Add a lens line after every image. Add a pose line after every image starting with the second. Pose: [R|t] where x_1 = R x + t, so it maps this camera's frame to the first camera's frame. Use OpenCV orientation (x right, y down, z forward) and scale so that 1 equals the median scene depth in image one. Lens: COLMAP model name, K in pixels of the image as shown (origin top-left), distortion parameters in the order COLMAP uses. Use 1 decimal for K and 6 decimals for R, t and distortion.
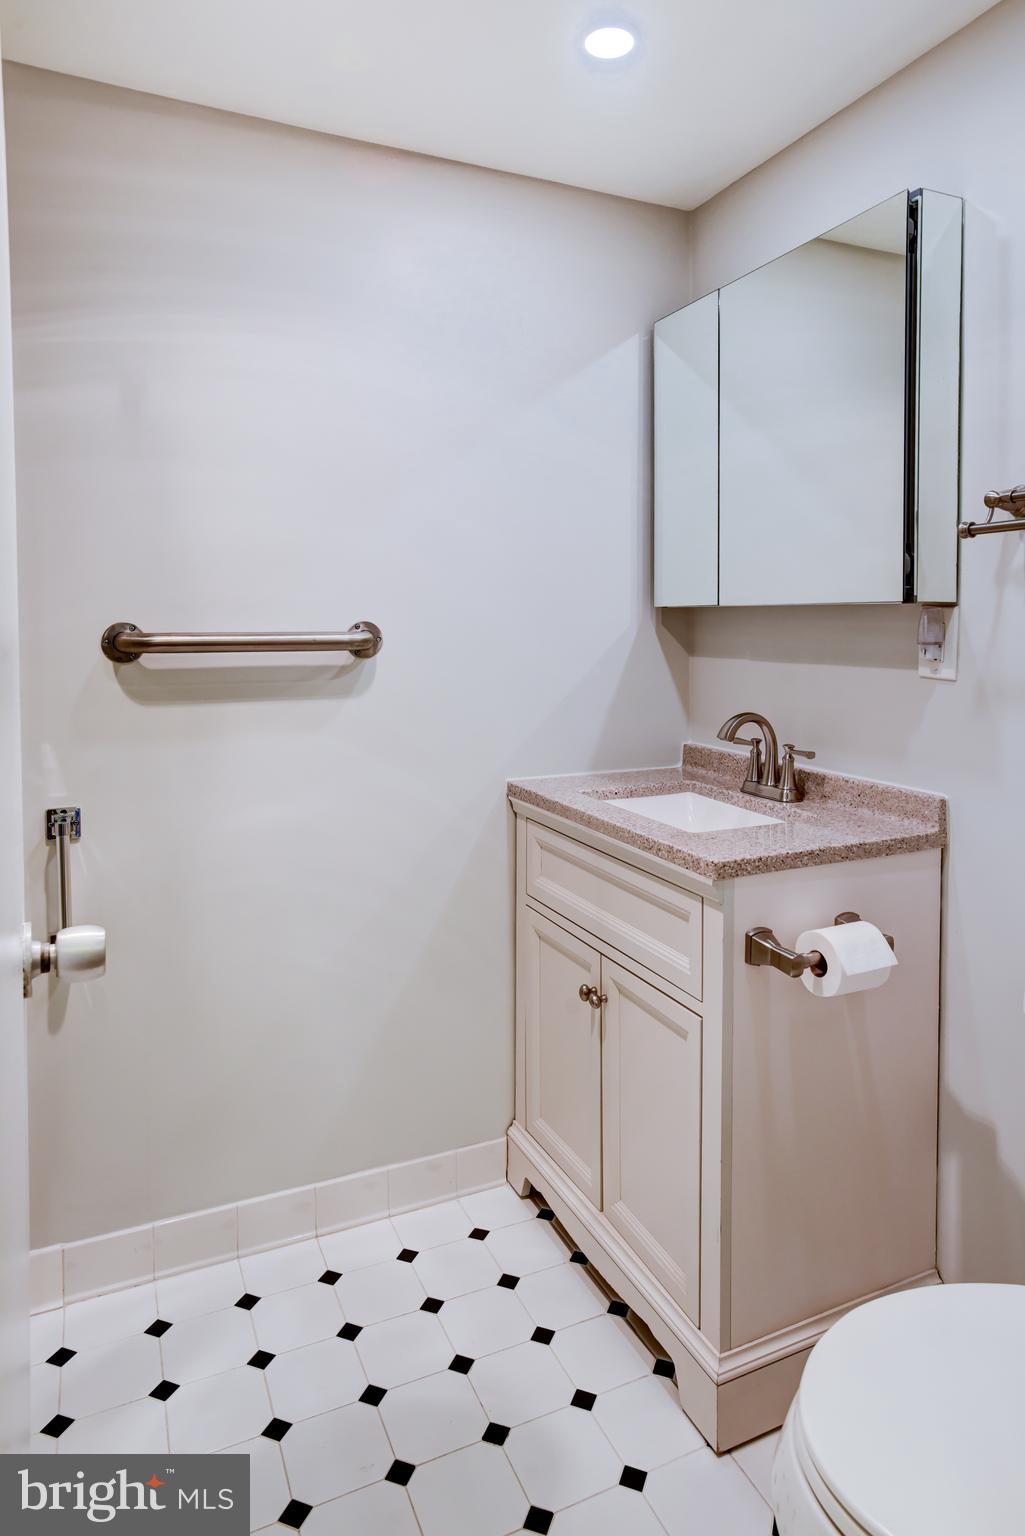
lens RADIAL K [[966.0, 0, 547.3], [0, 966.0, 648.6], [0, 0, 1]] dist [-0.018978, 0.003501]
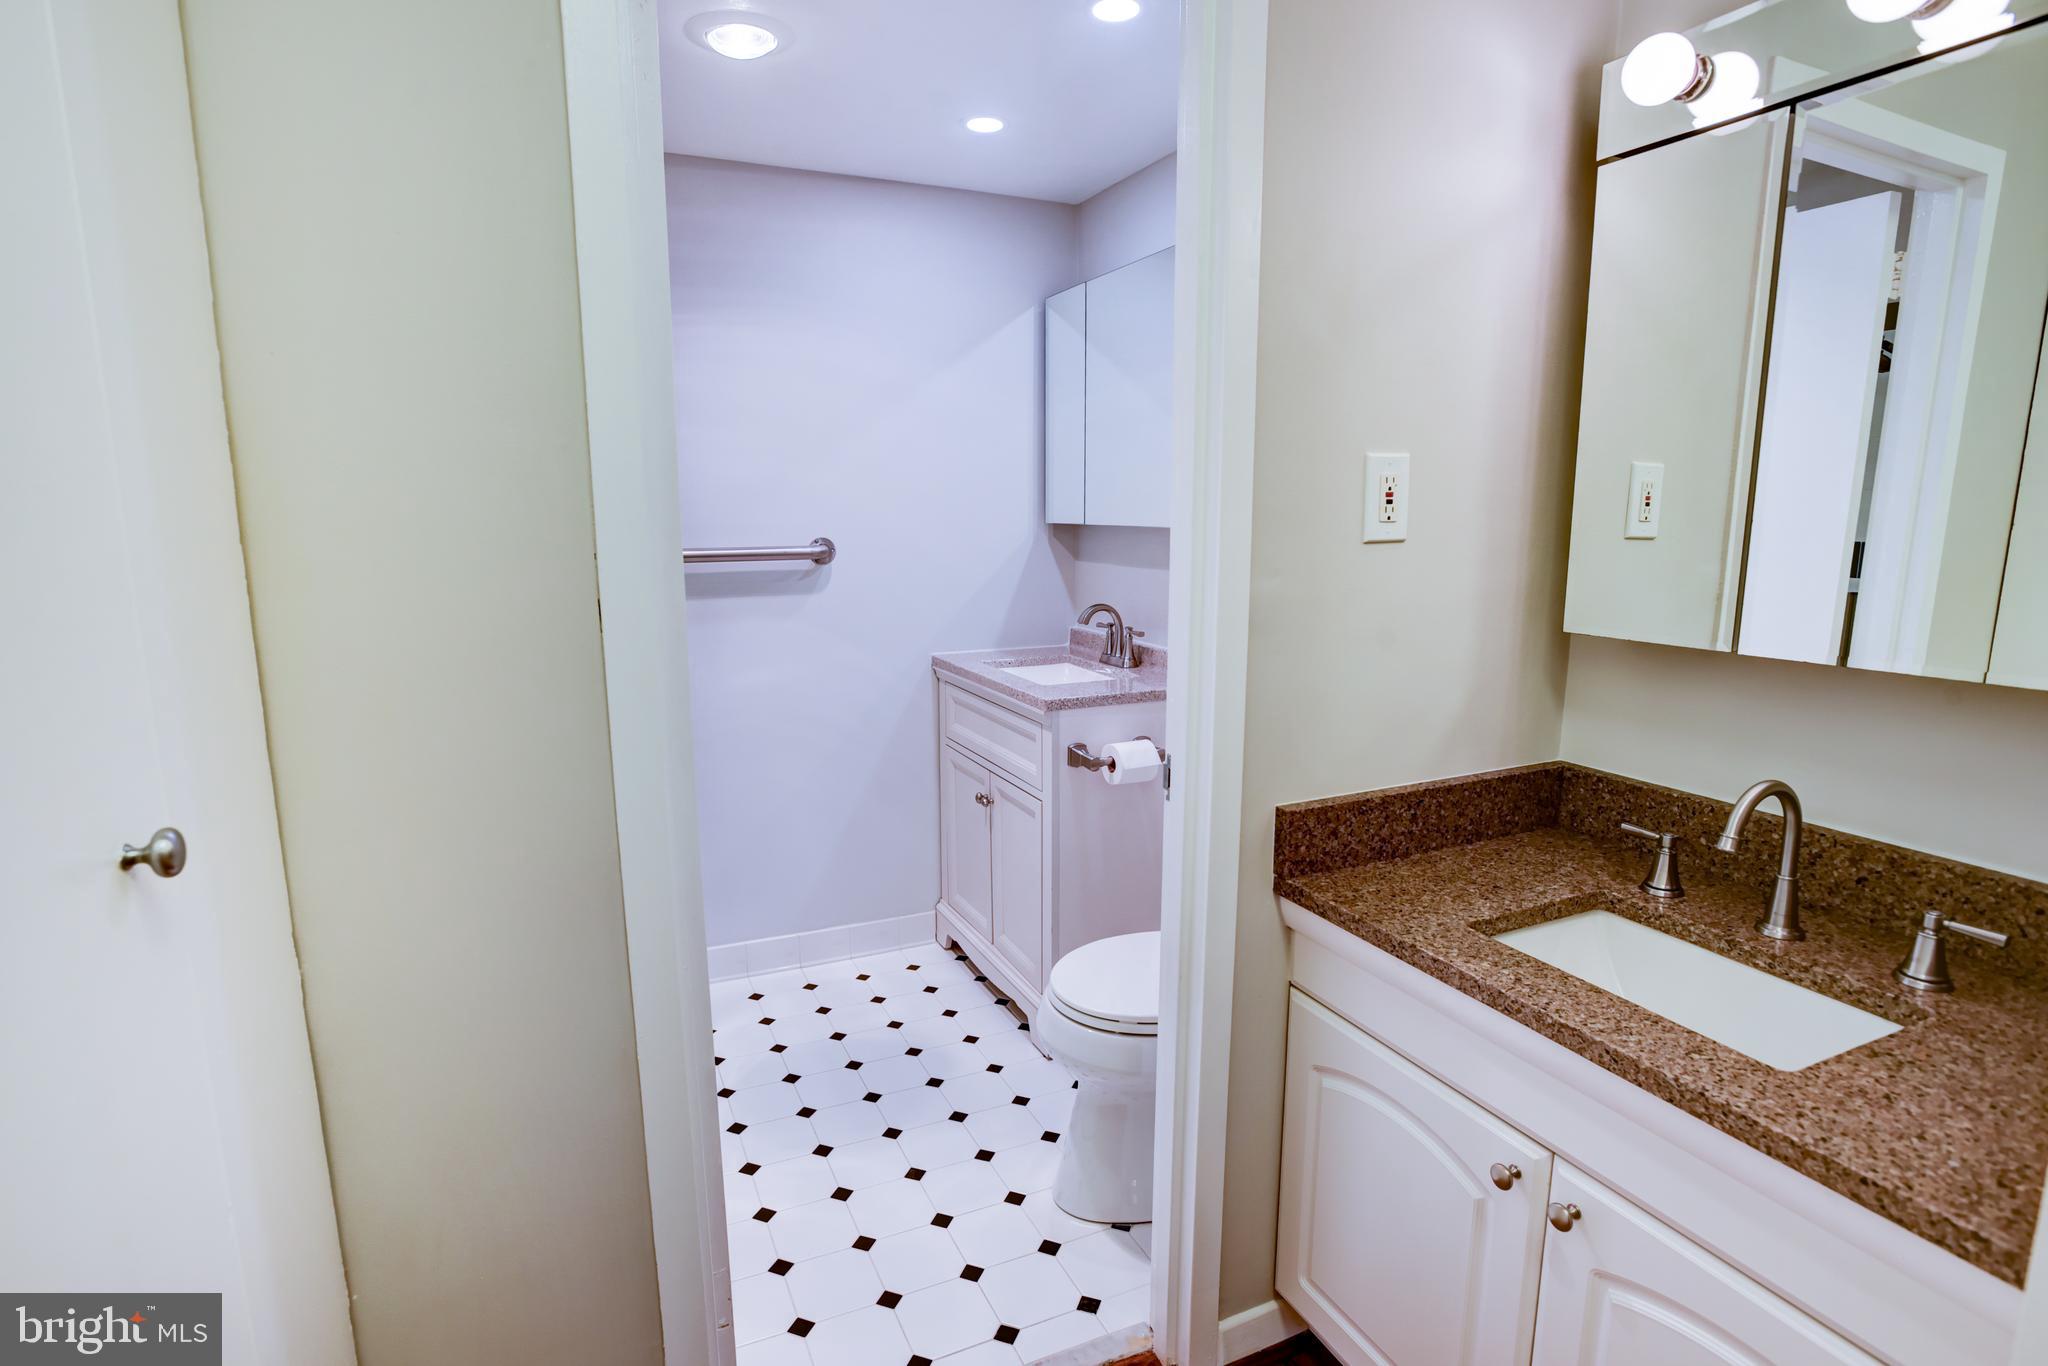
lens RADIAL K [[1021.7, 0, 1024.0], [0, 1021.7, 683.0], [0, 0, 1]] dist [-0.042420, 0.022512]
pose [[0.999895, -0.000235, -0.014469, 0.128551], [0.002294, 0.989805, 0.142409, -0.032189], [0.014288, -0.142427, 0.989702, -0.495598]]
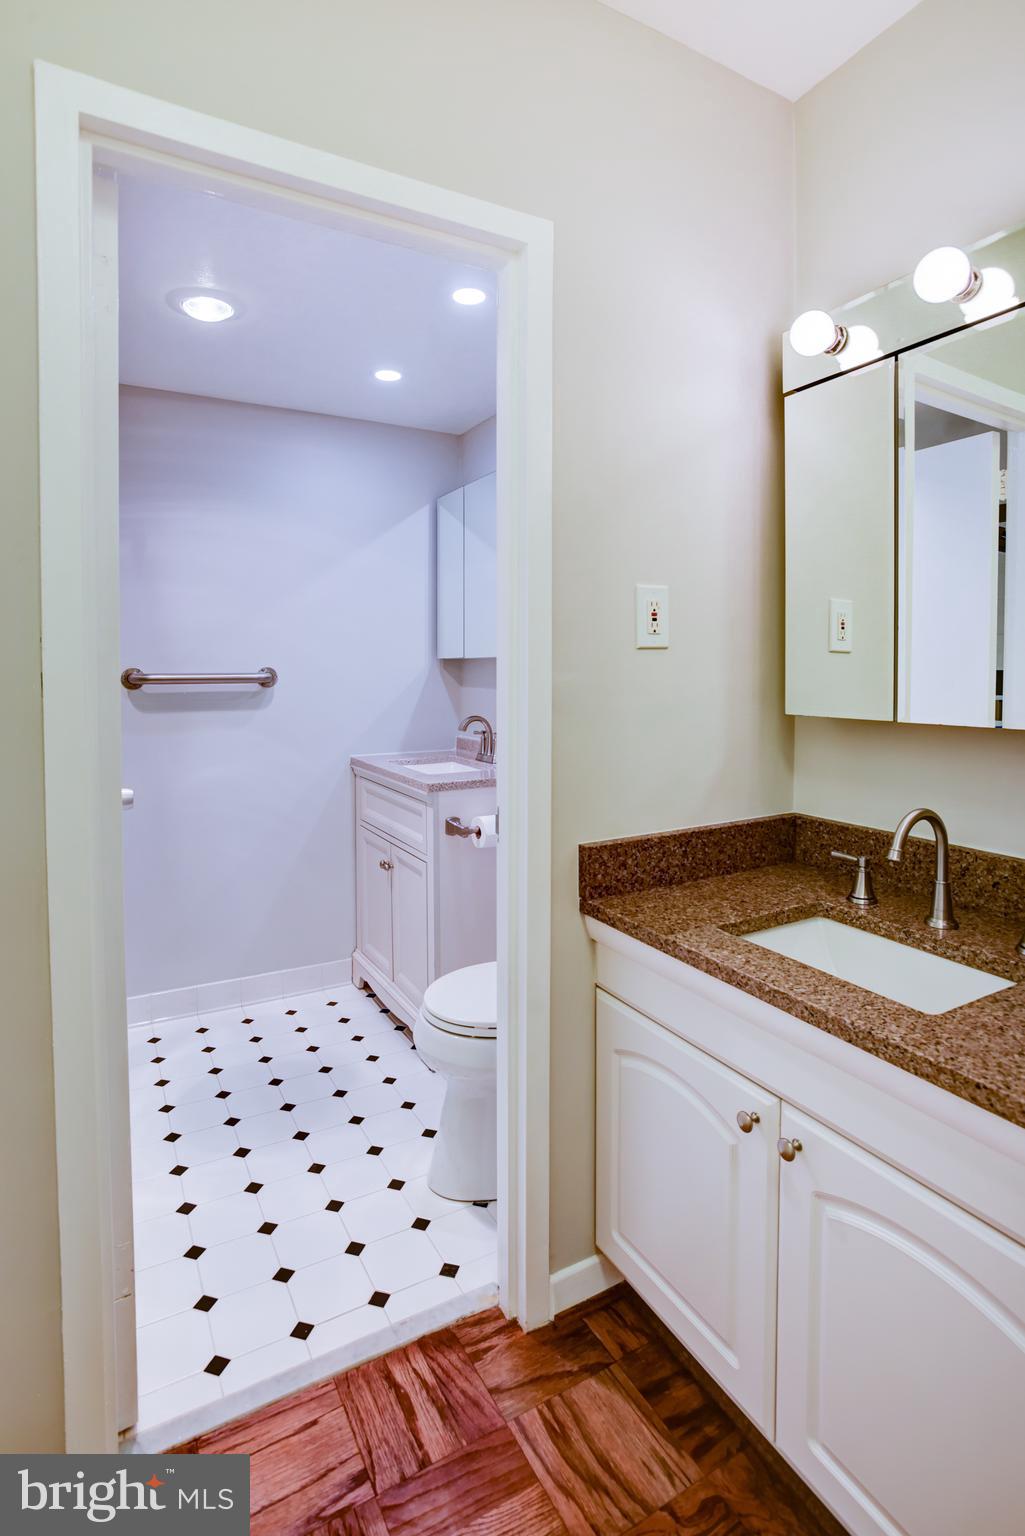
lens RADIAL K [[763.0, 0, 507.6], [0, 763.0, 686.2], [0, 0, 1]] dist [-0.045925, 0.021247]
pose [[0.998017, -0.002791, 0.062880, 0.190645], [0.003012, 0.999990, -0.003424, 0.015353], [-0.062870, 0.003607, 0.998015, -0.501896]]
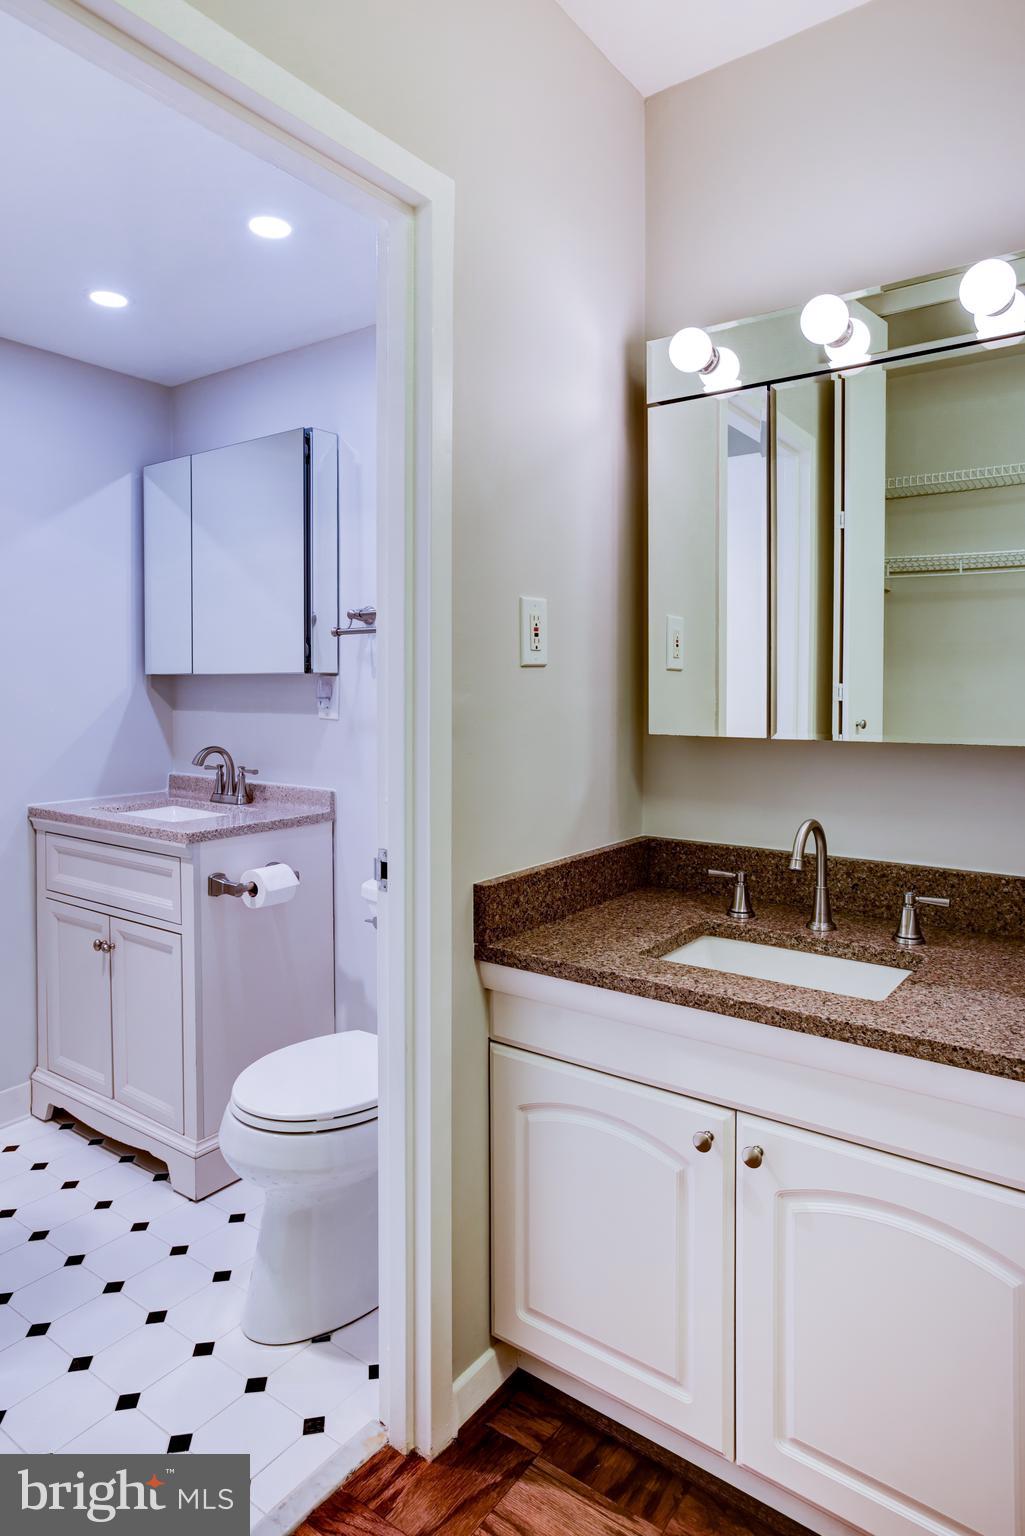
lens RADIAL K [[929.6, 0, 507.2], [0, 929.6, 701.8], [0, 0, 1]] dist [-0.034202, 0.045820]
pose [[0.885212, -0.011567, 0.465043, -0.056748], [0.014904, 0.999883, -0.003501, 0.010804], [-0.464948, 0.010031, 0.885281, -0.498644]]
